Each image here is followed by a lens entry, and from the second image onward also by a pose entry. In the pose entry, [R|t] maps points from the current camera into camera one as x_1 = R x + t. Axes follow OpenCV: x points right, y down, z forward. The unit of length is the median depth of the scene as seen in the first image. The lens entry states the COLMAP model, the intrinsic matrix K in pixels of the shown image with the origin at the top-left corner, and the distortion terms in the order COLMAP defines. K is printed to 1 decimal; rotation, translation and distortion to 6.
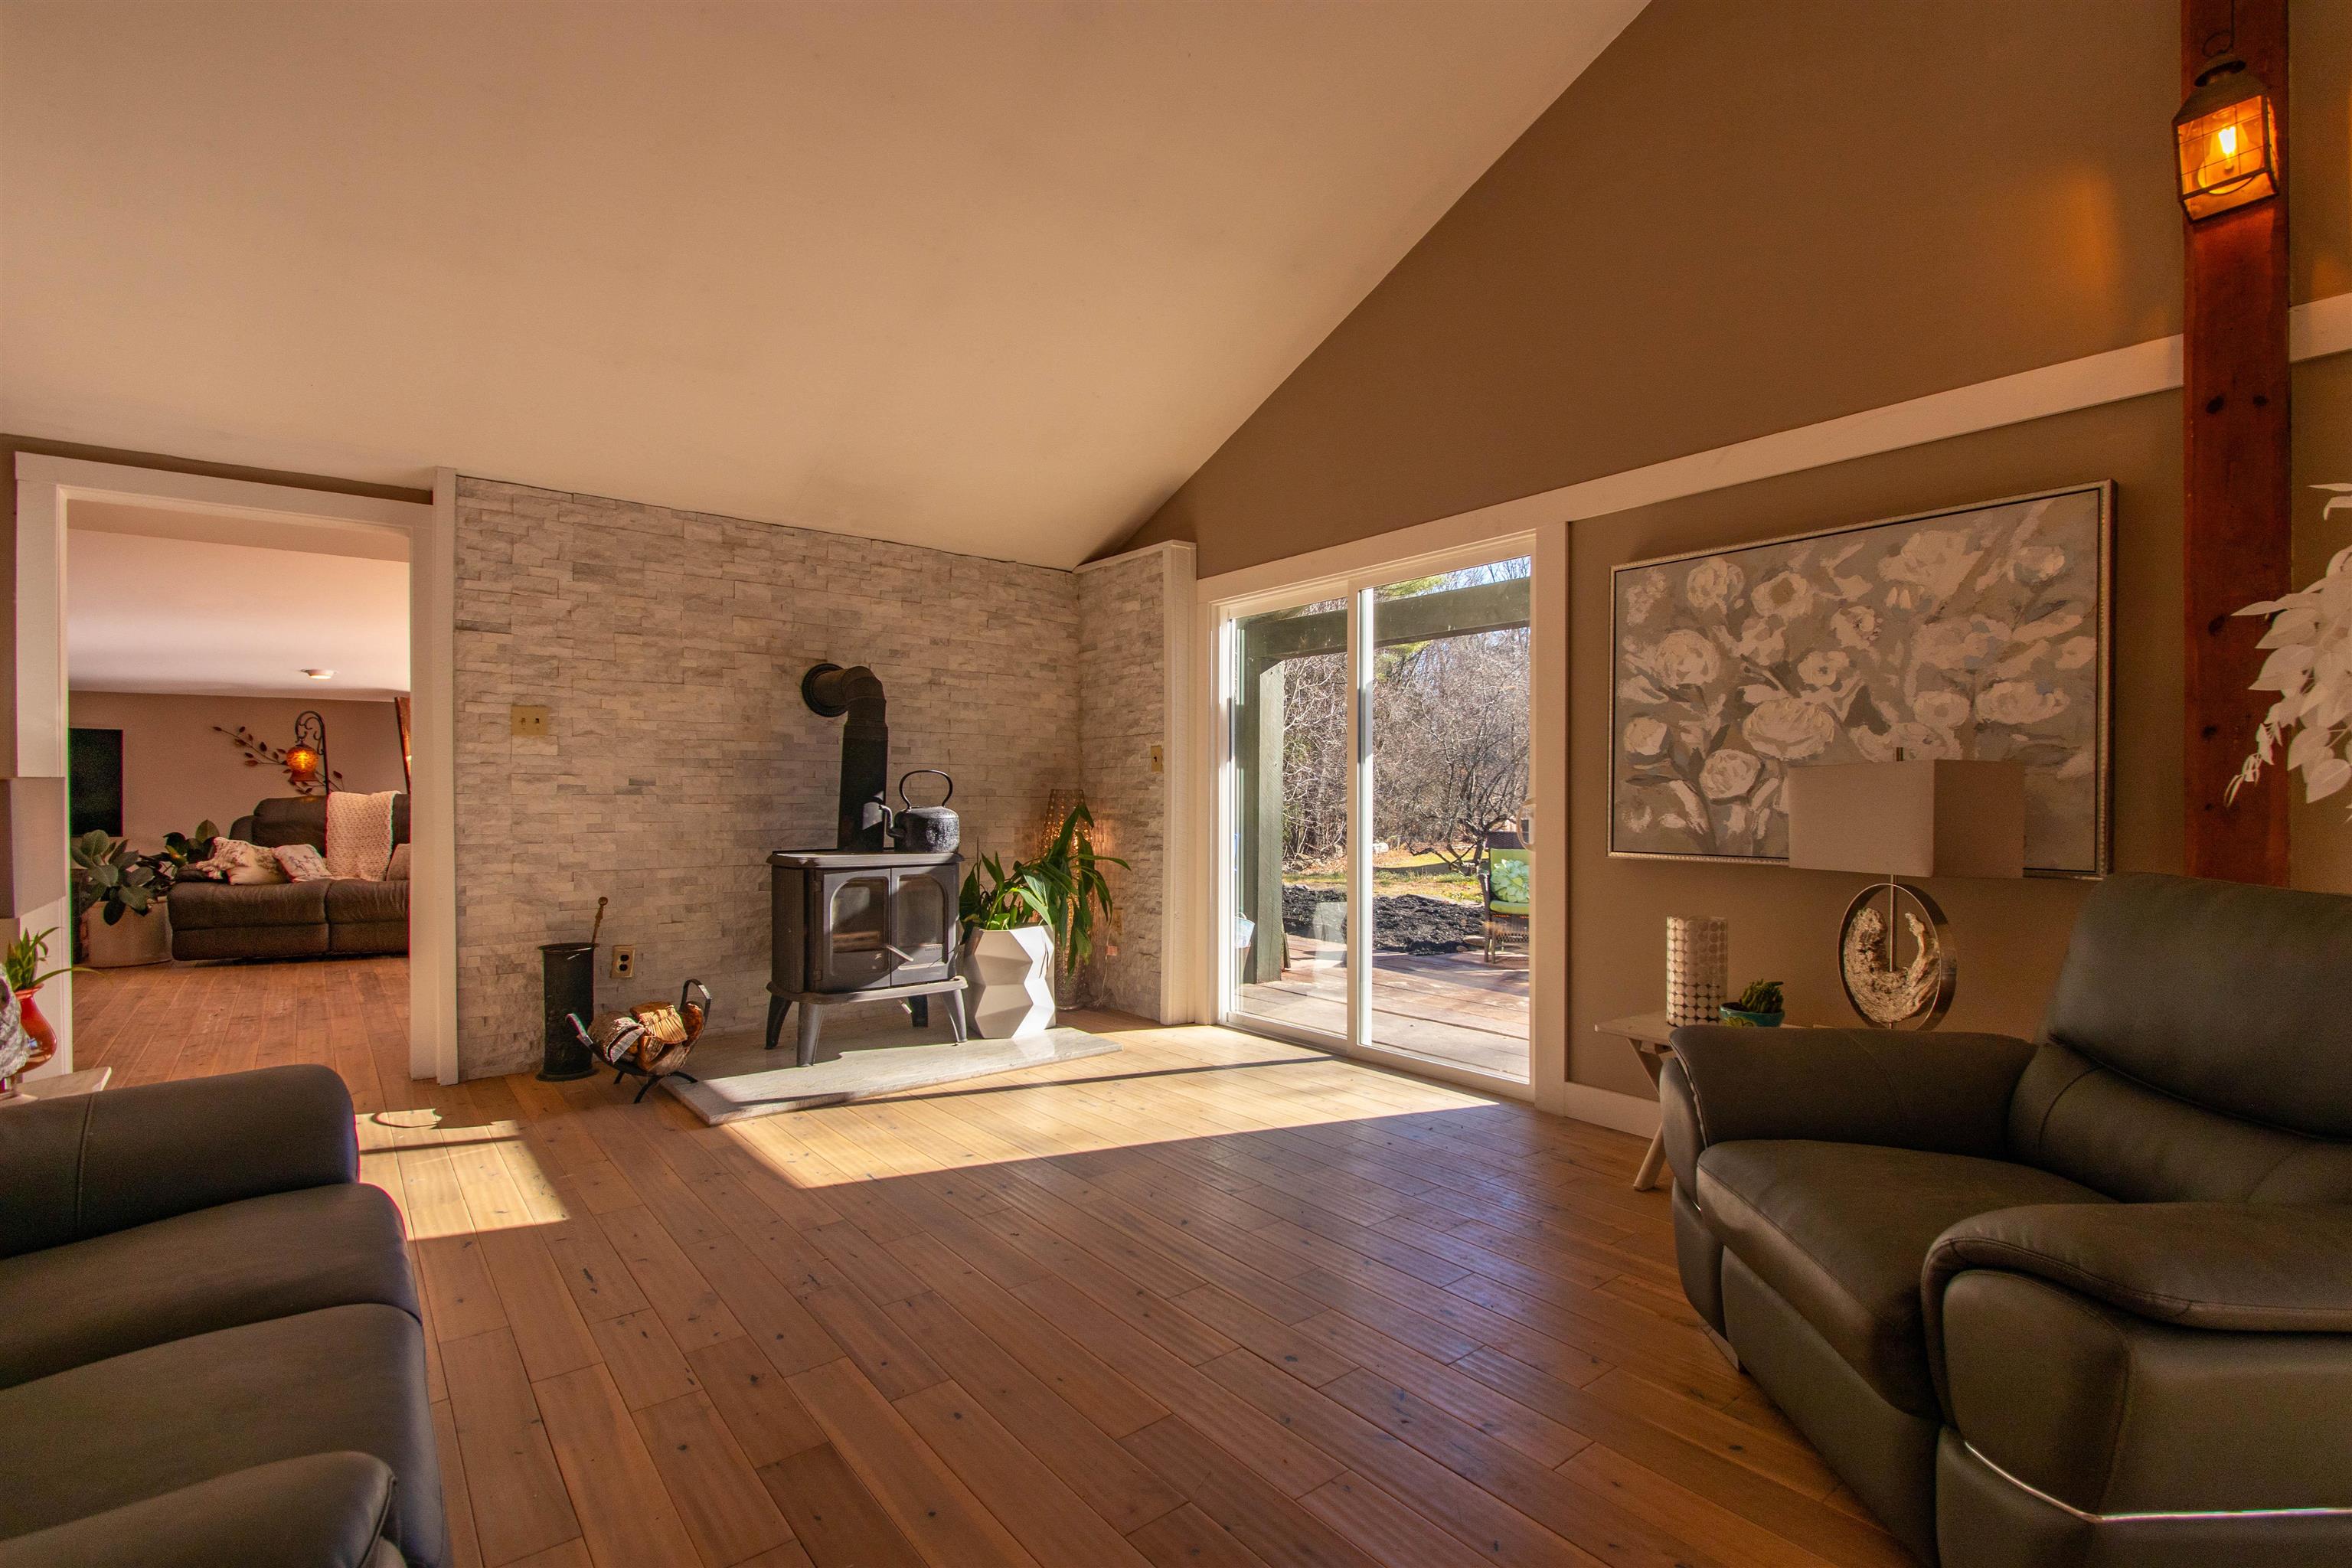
lens RADIAL K [[1088.6, 0, 1188.6], [0, 1088.6, 806.0], [0, 0, 1]] dist [0.005760, -0.007527]
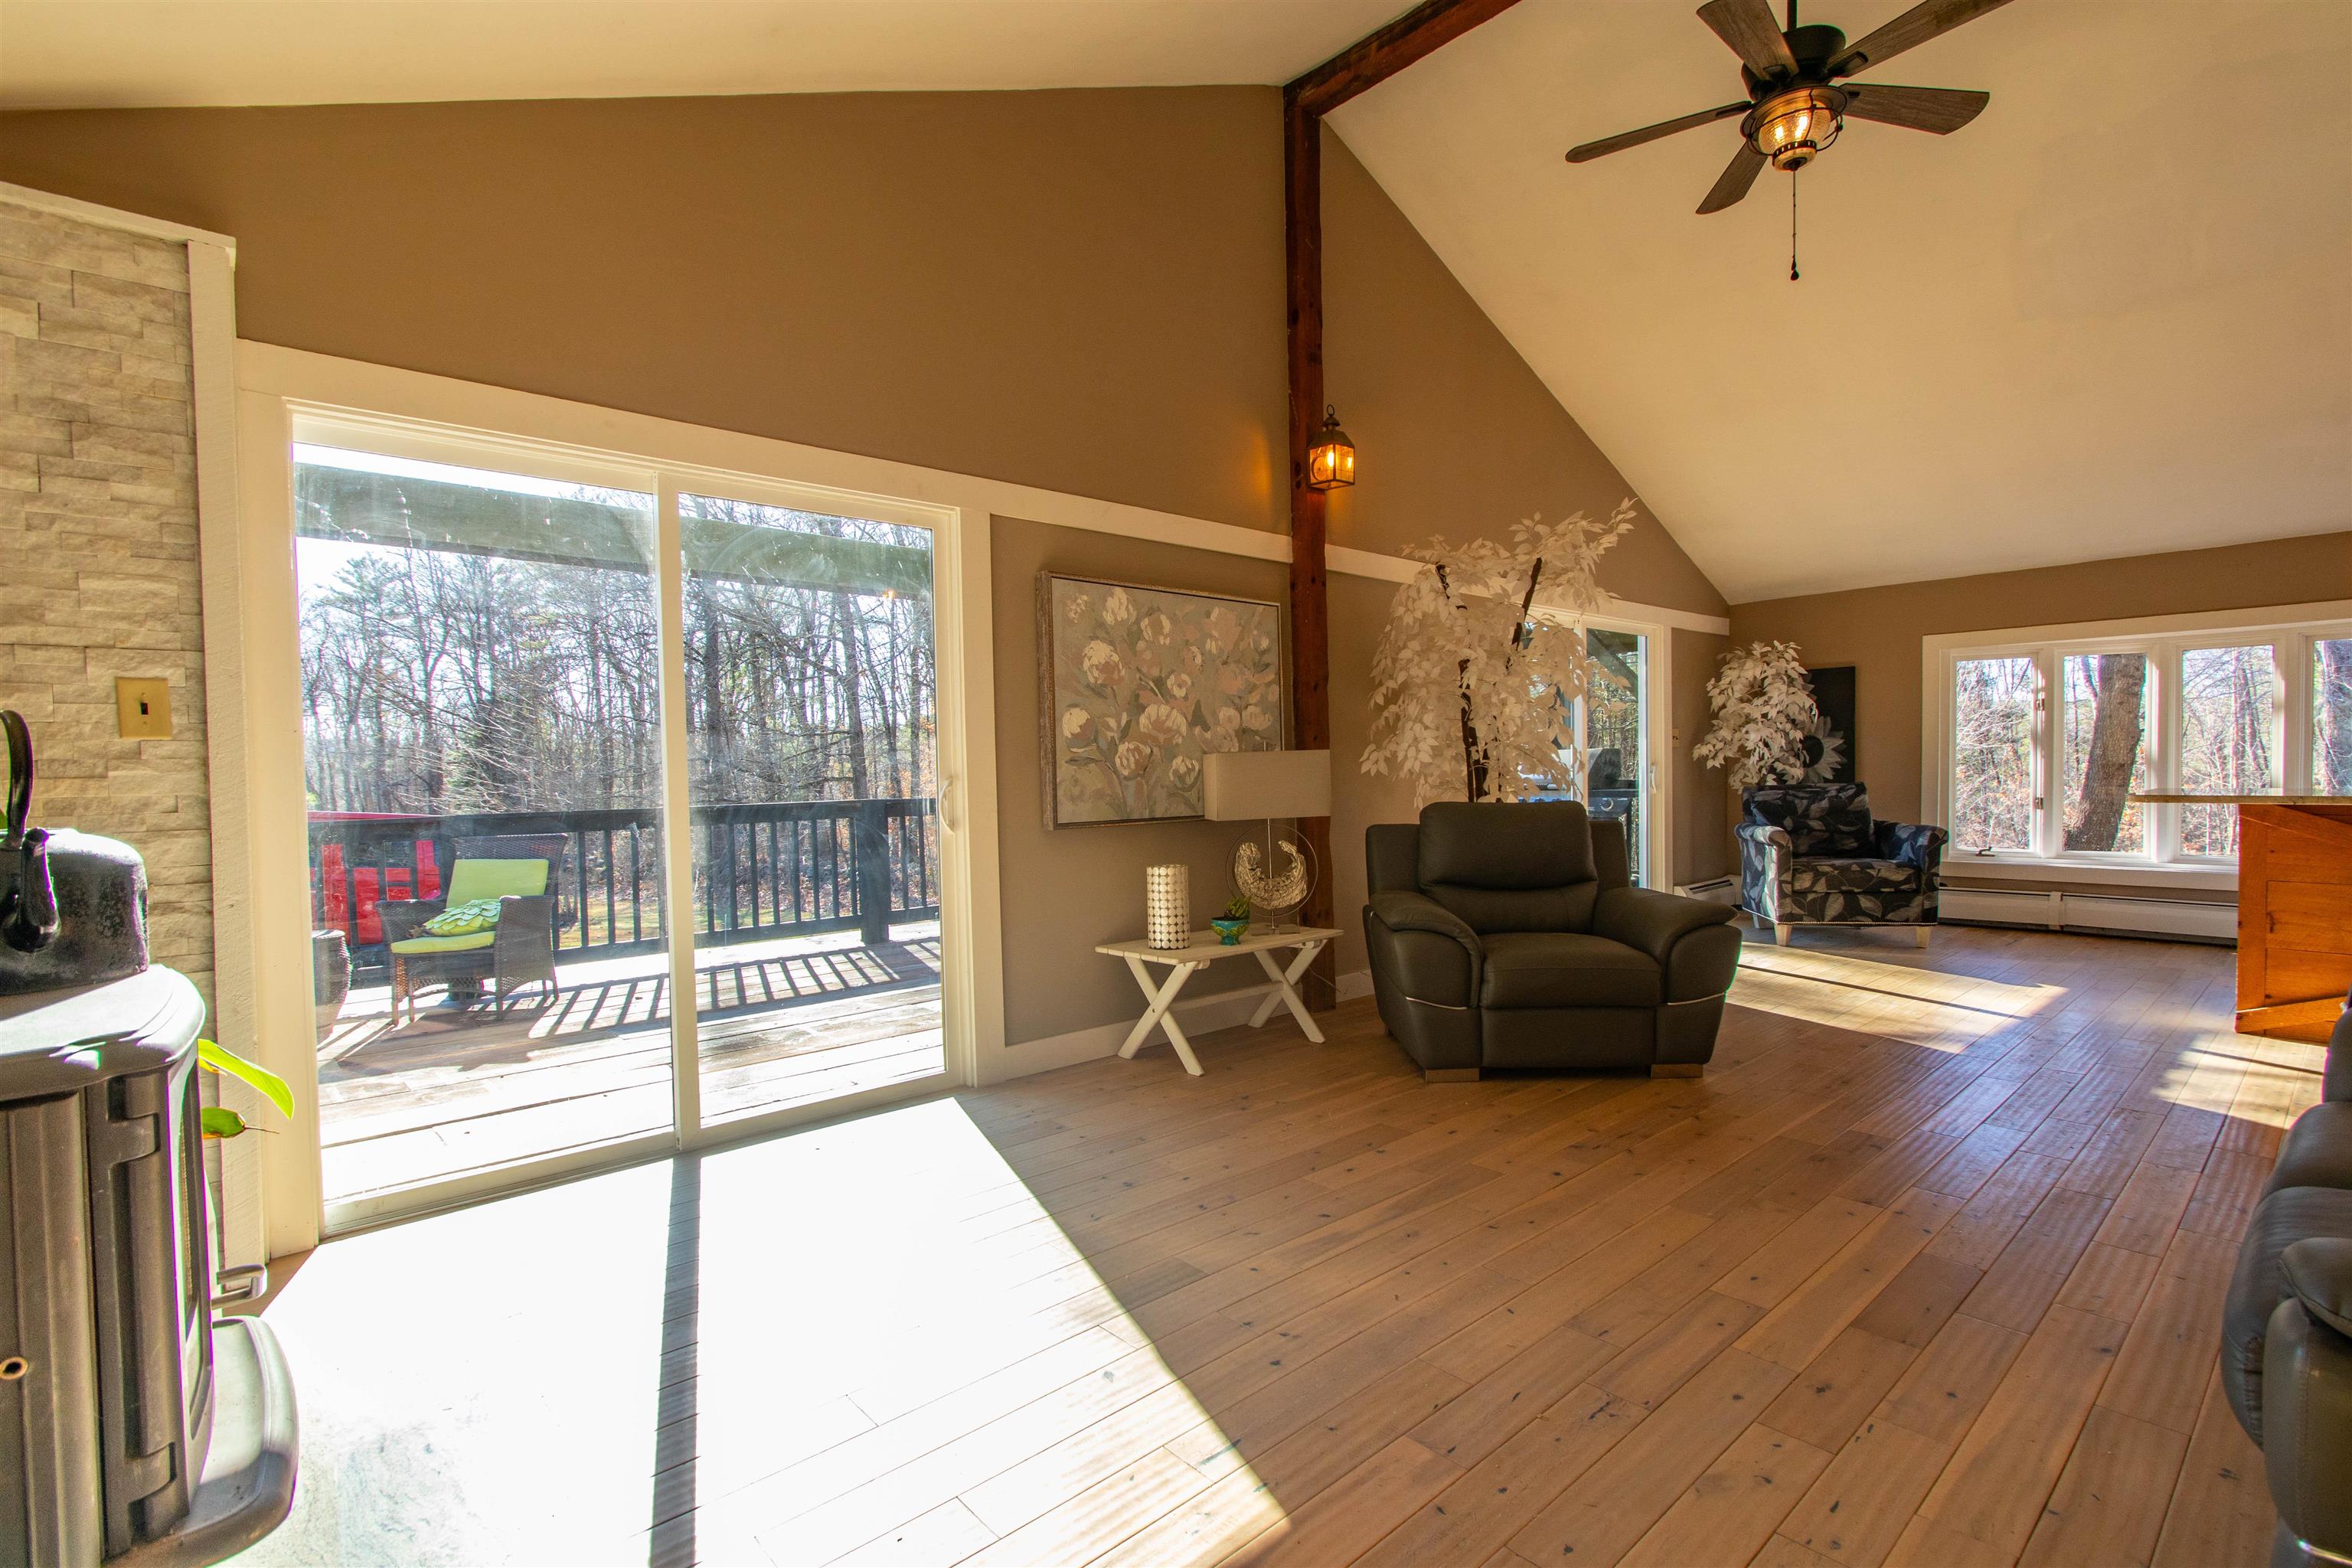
lens RADIAL K [[1088.6, 0, 1193.9], [0, 1088.6, 797.4], [0, 0, 1]] dist [0.005760, -0.007527]
pose [[-0.065103, -0.023360, 0.997605, -0.591078], [0.026740, 0.999326, 0.025146, -0.008284], [-0.997520, 0.028313, -0.064434, 0.729479]]
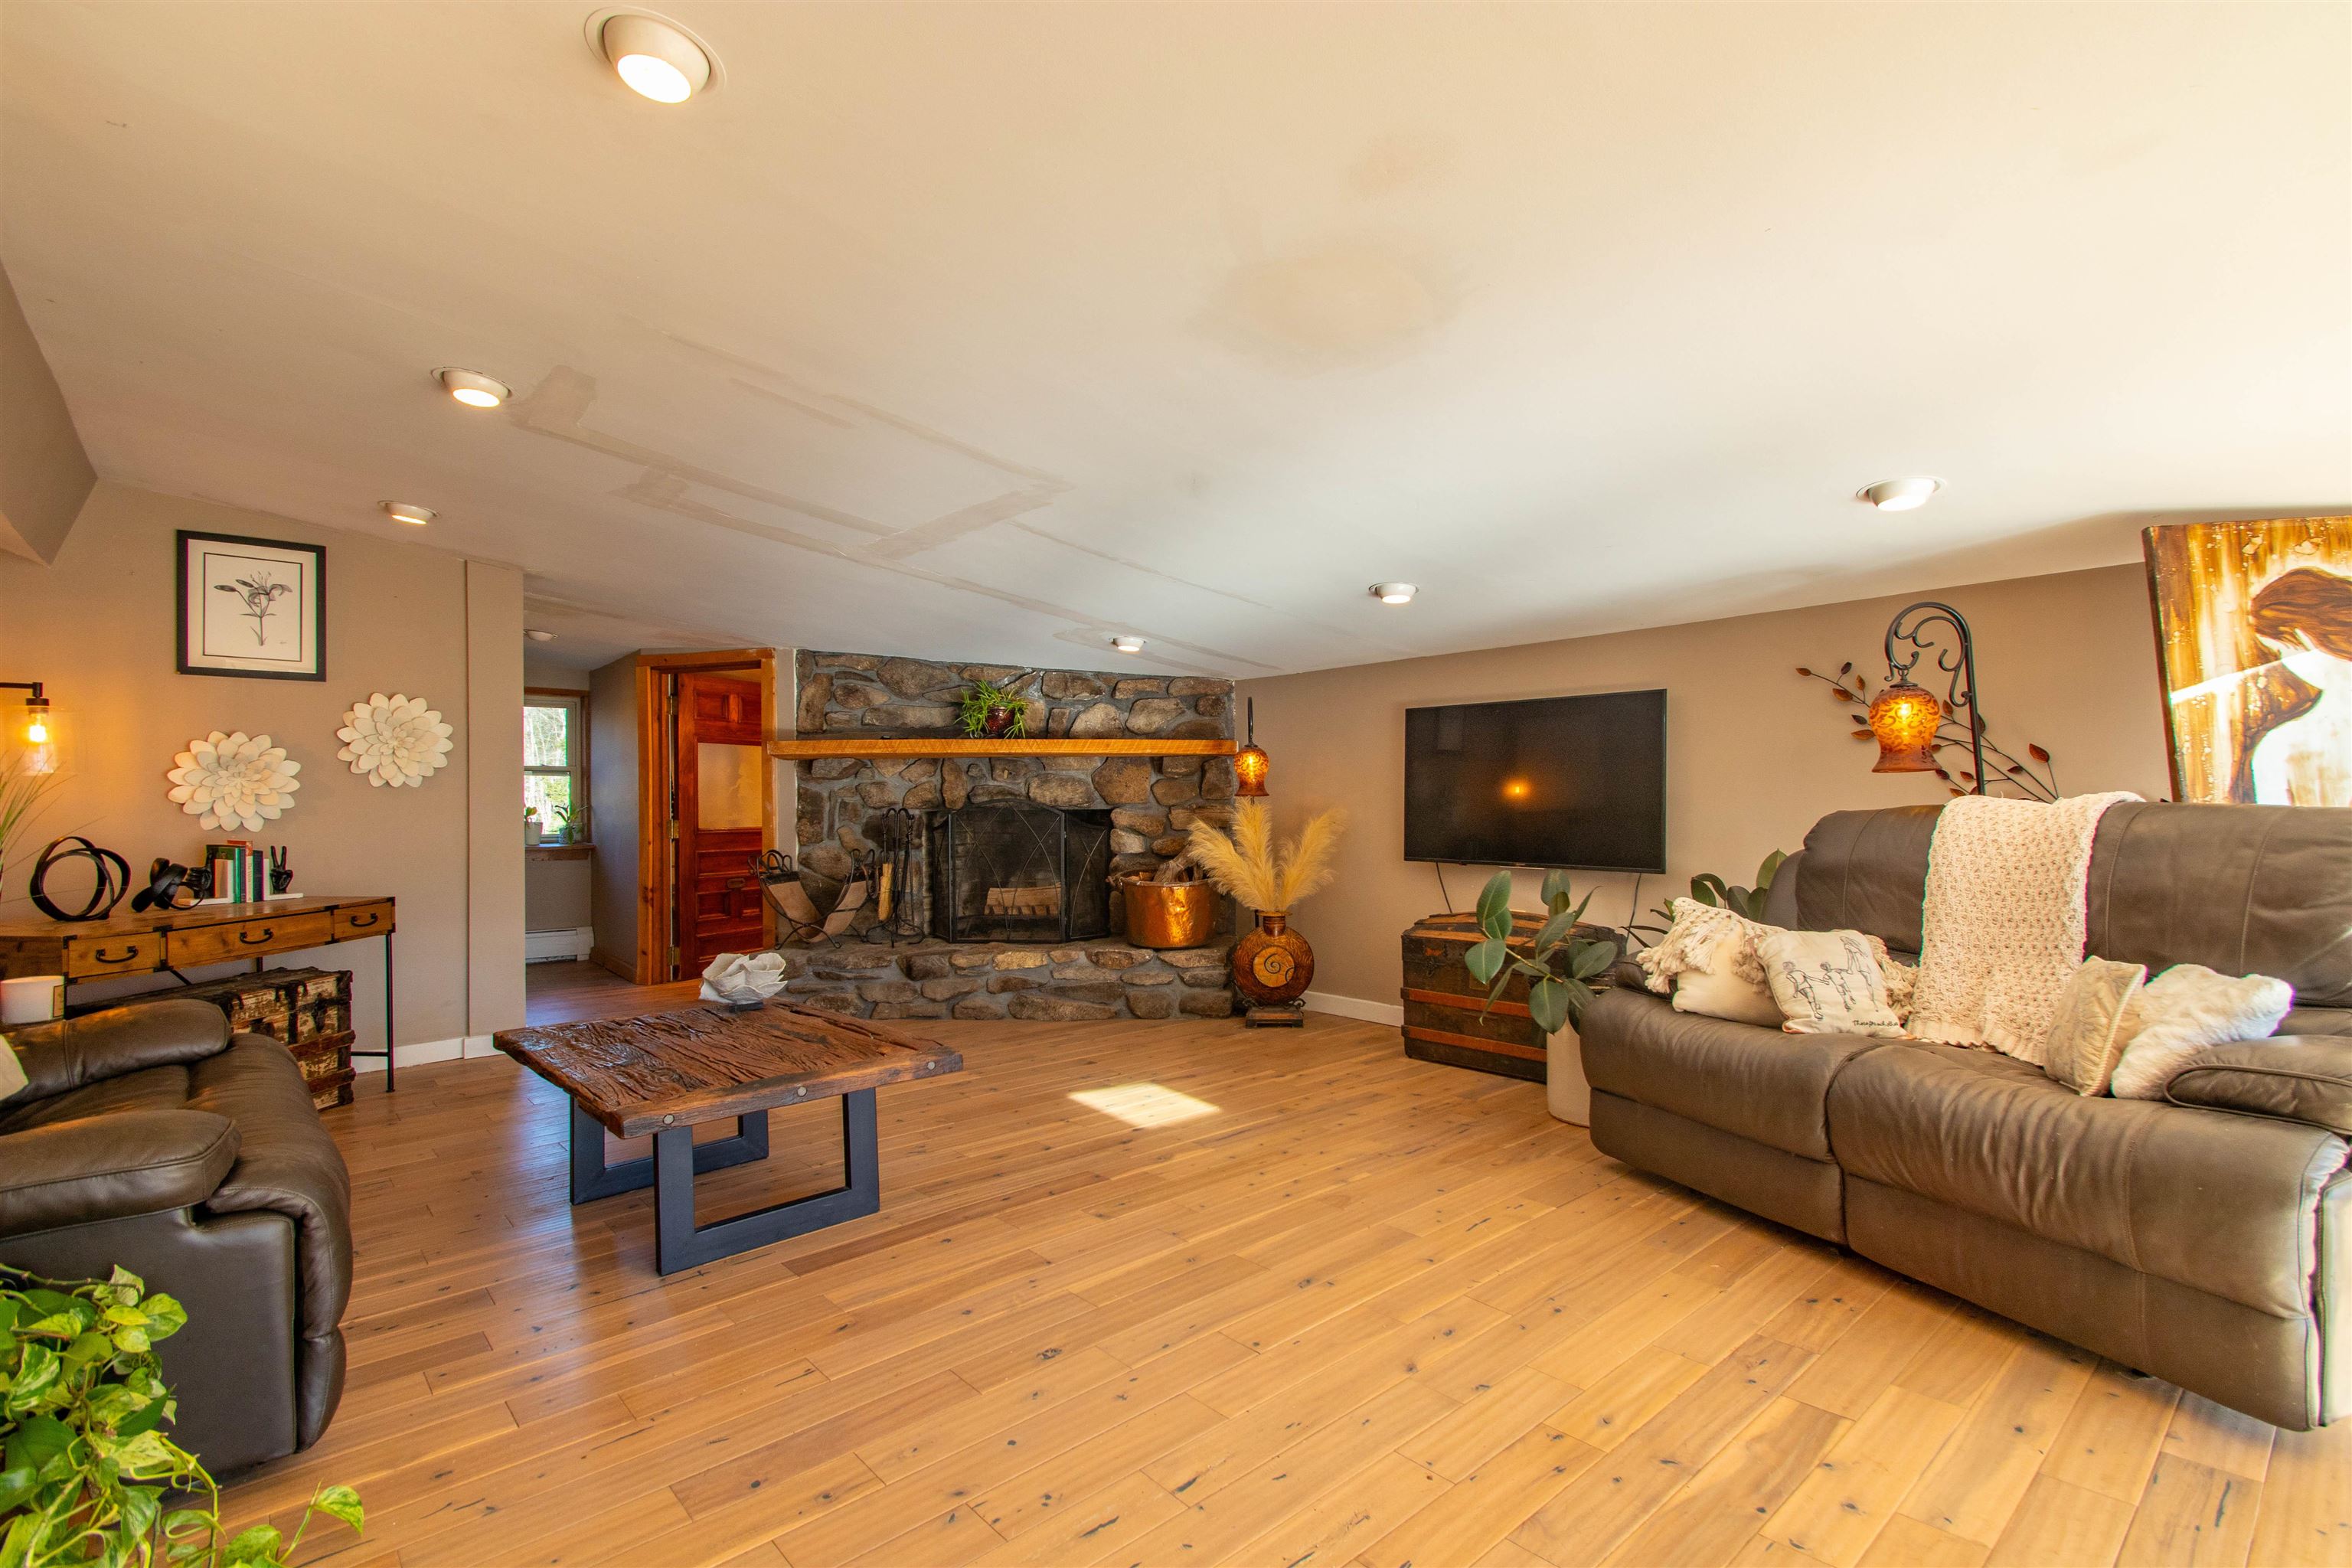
lens RADIAL K [[1088.6, 0, 1183.5], [0, 1088.6, 800.1], [0, 0, 1]] dist [0.005760, -0.007527]
pose [[0.043447, 0.005234, -0.999042, -0.696317], [-0.001769, 0.999985, 0.005162, -0.022431], [0.999054, 0.001543, 0.043456, 1.211316]]
